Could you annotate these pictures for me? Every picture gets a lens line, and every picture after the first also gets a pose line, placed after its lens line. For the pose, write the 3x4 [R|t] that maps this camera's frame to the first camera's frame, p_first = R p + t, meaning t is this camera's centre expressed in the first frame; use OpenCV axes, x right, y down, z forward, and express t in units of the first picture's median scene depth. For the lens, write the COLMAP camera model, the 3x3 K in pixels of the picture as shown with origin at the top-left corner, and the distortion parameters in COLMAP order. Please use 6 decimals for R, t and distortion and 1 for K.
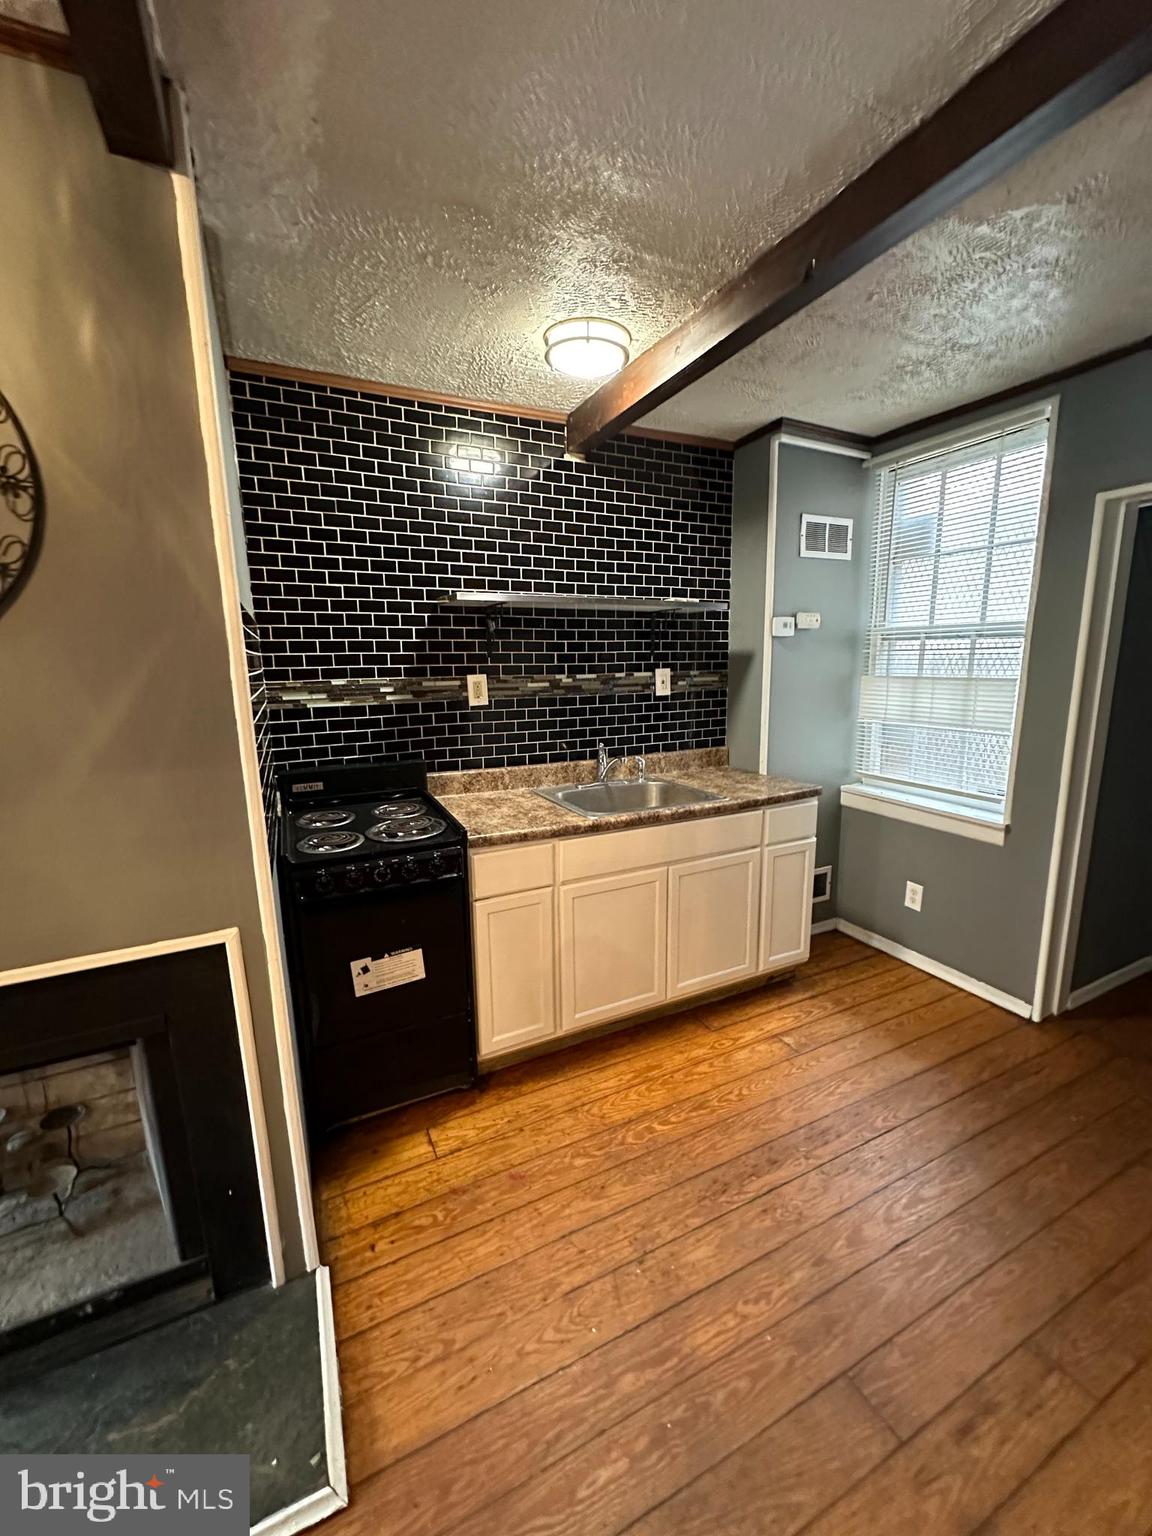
lens RADIAL K [[611.9, 0, 574.5], [0, 611.9, 768.3], [0, 0, 1]] dist [-0.004192, 0.000895]
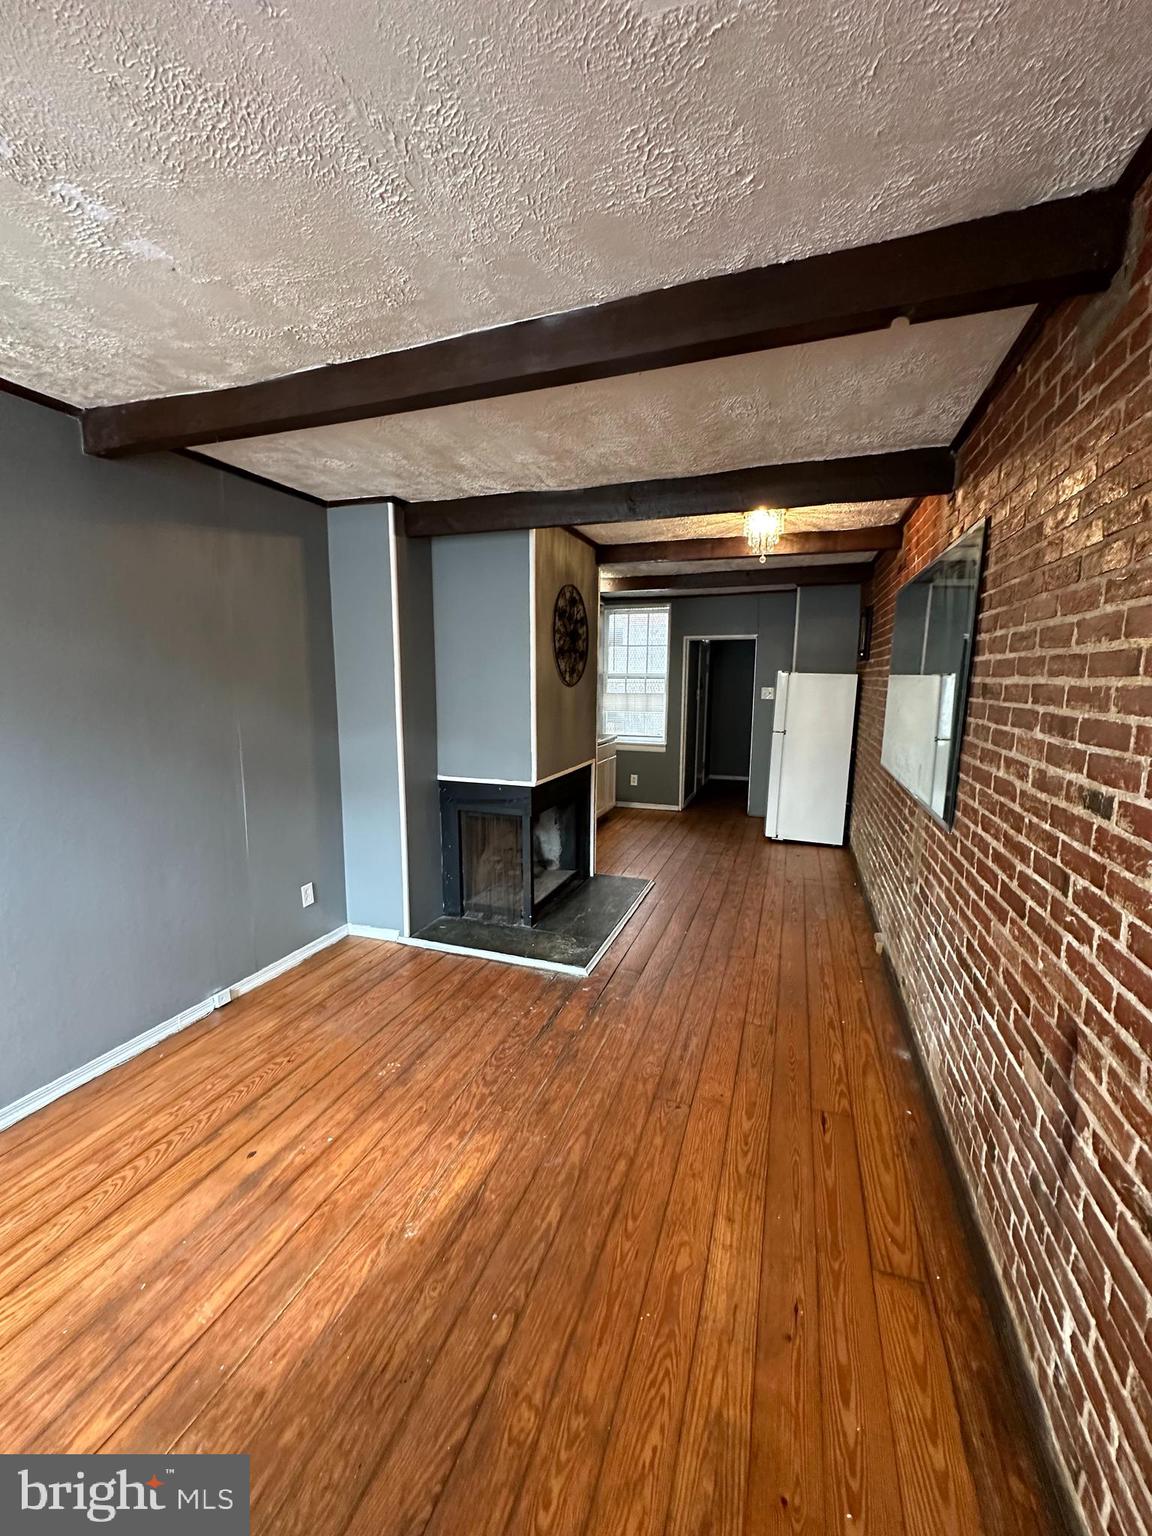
lens RADIAL K [[611.9, 0, 574.5], [0, 611.9, 768.3], [0, 0, 1]] dist [-0.004192, 0.000895]
pose [[0.716213, -0.084078, 0.692798, -2.606575], [0.123083, 0.992373, -0.006808, 0.282600], [-0.686942, 0.090147, 0.721099, -1.249703]]
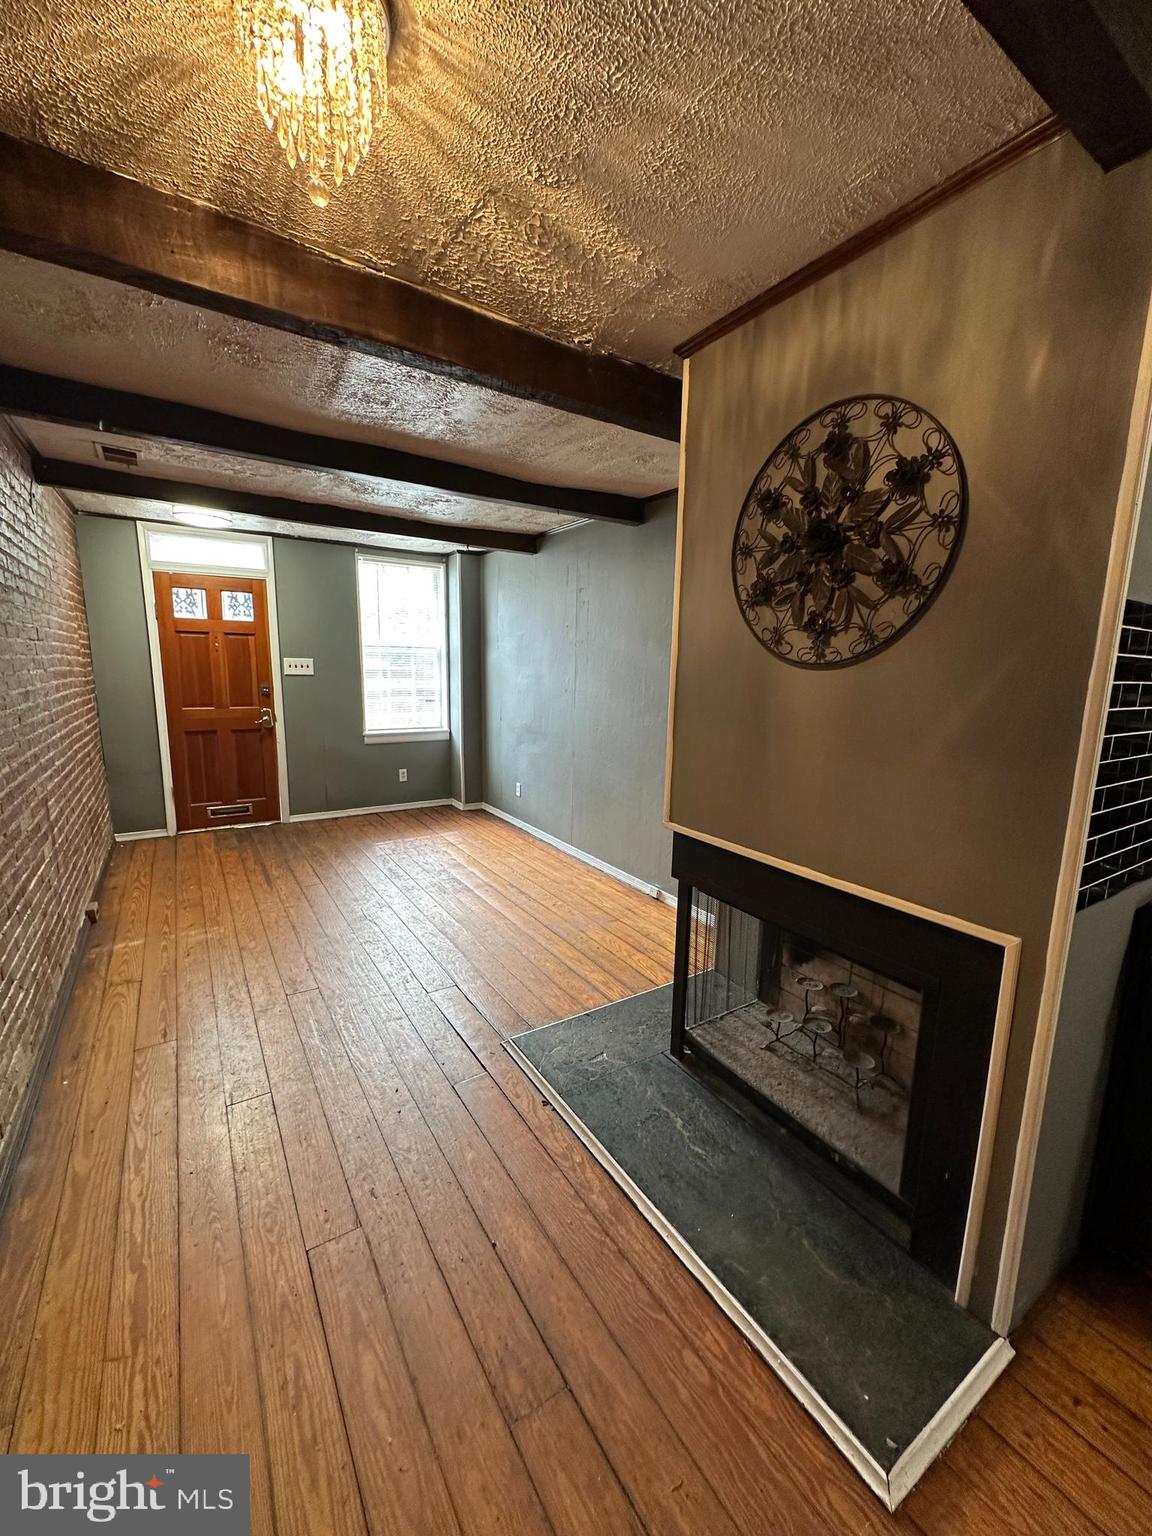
lens RADIAL K [[611.9, 0, 574.5], [0, 611.9, 768.3], [0, 0, 1]] dist [-0.004192, 0.000895]
pose [[0.123262, 0.193439, -0.973338, 0.218820], [-0.204261, 0.964762, 0.165867, -0.015114], [0.971125, 0.178370, 0.158431, 0.091787]]
